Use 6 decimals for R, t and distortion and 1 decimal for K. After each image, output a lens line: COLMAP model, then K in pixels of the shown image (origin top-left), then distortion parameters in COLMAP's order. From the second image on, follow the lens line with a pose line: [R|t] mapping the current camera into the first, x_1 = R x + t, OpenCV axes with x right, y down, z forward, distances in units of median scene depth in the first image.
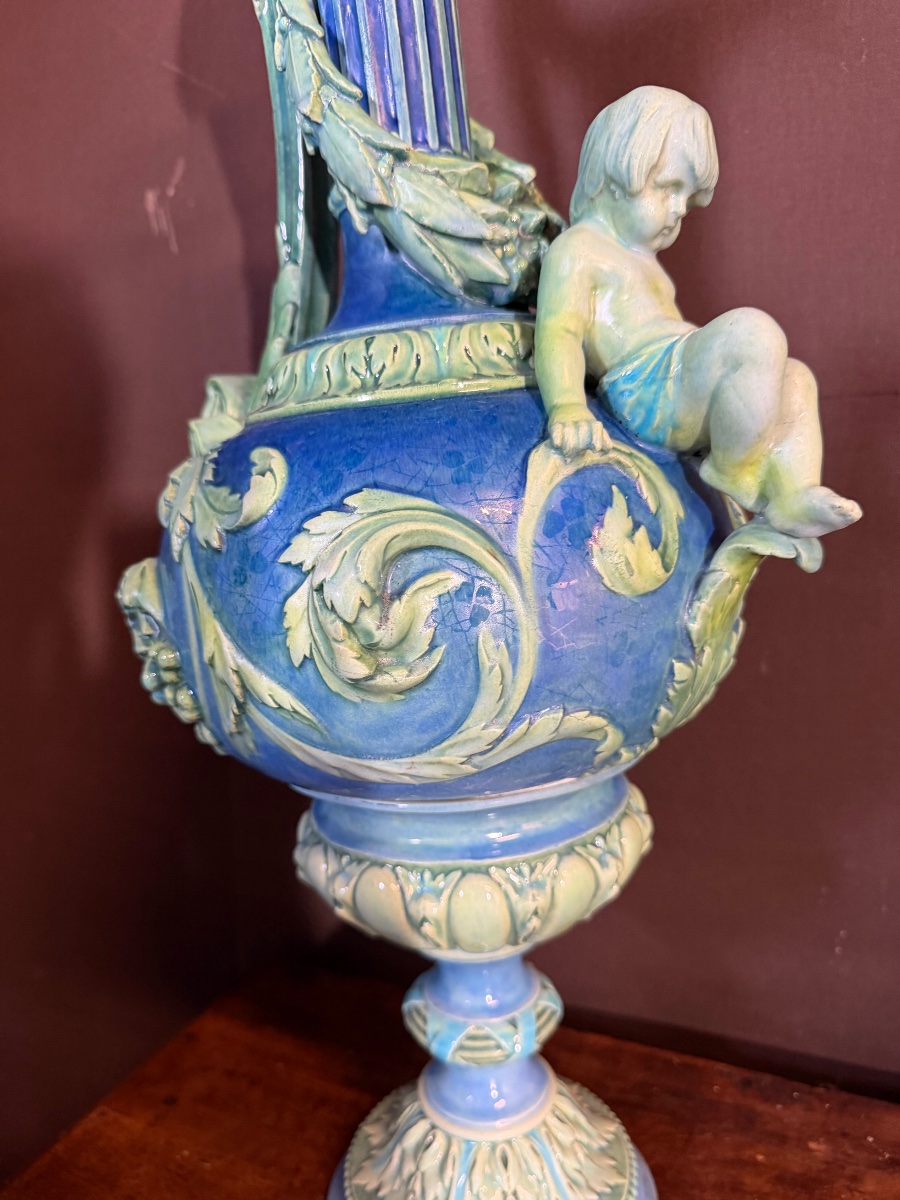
lens RADIAL K [[875.8, 0, 451.4], [0, 875.8, 624.7], [0, 0, 1]] dist [-0.007732, -0.009496]
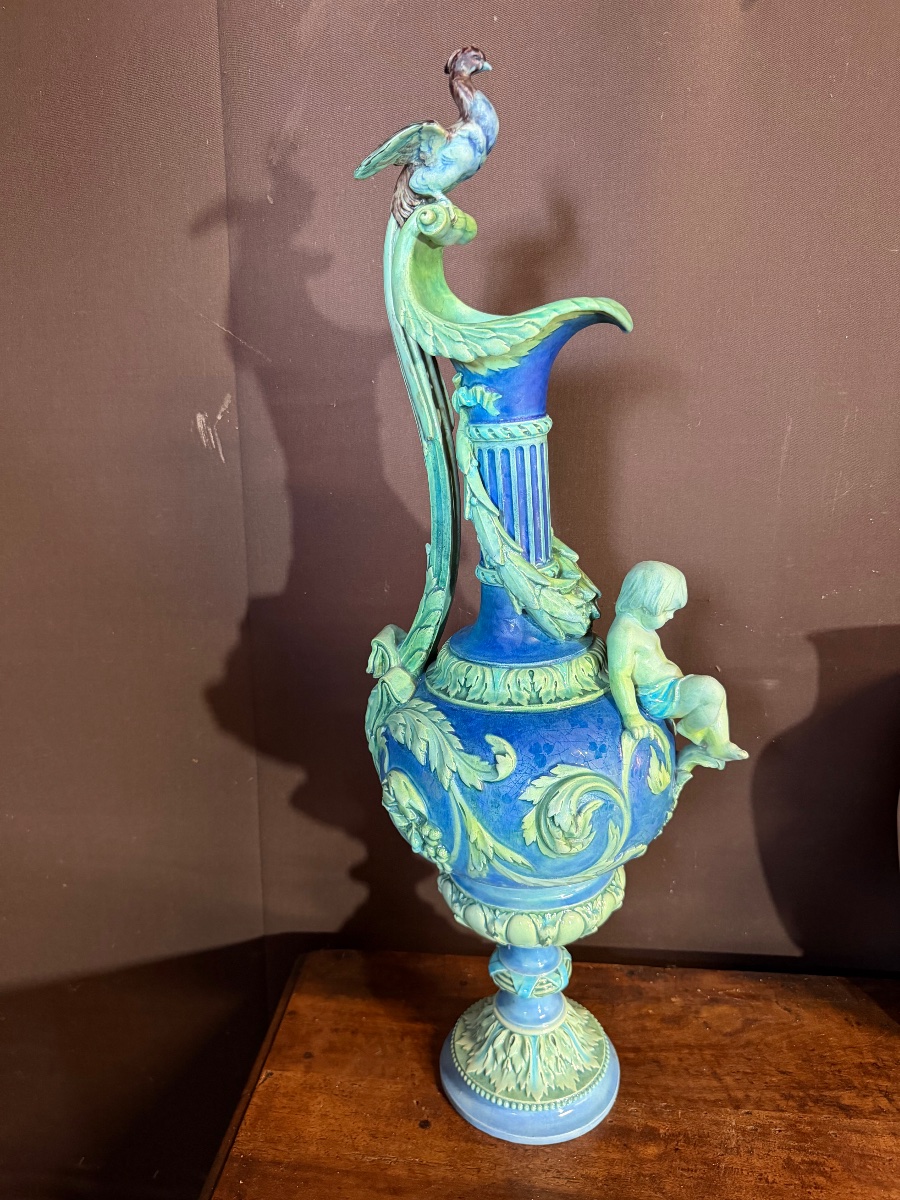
lens RADIAL K [[858.9, 0, 450.0], [0, 858.9, 600.0], [0, 0, 1]] dist [-0.000616, -0.004693]
pose [[0.942450, -0.055117, 0.329773, -0.894263], [0.028251, 0.995919, 0.085716, -0.650265], [-0.333151, -0.071467, 0.940161, -0.788495]]
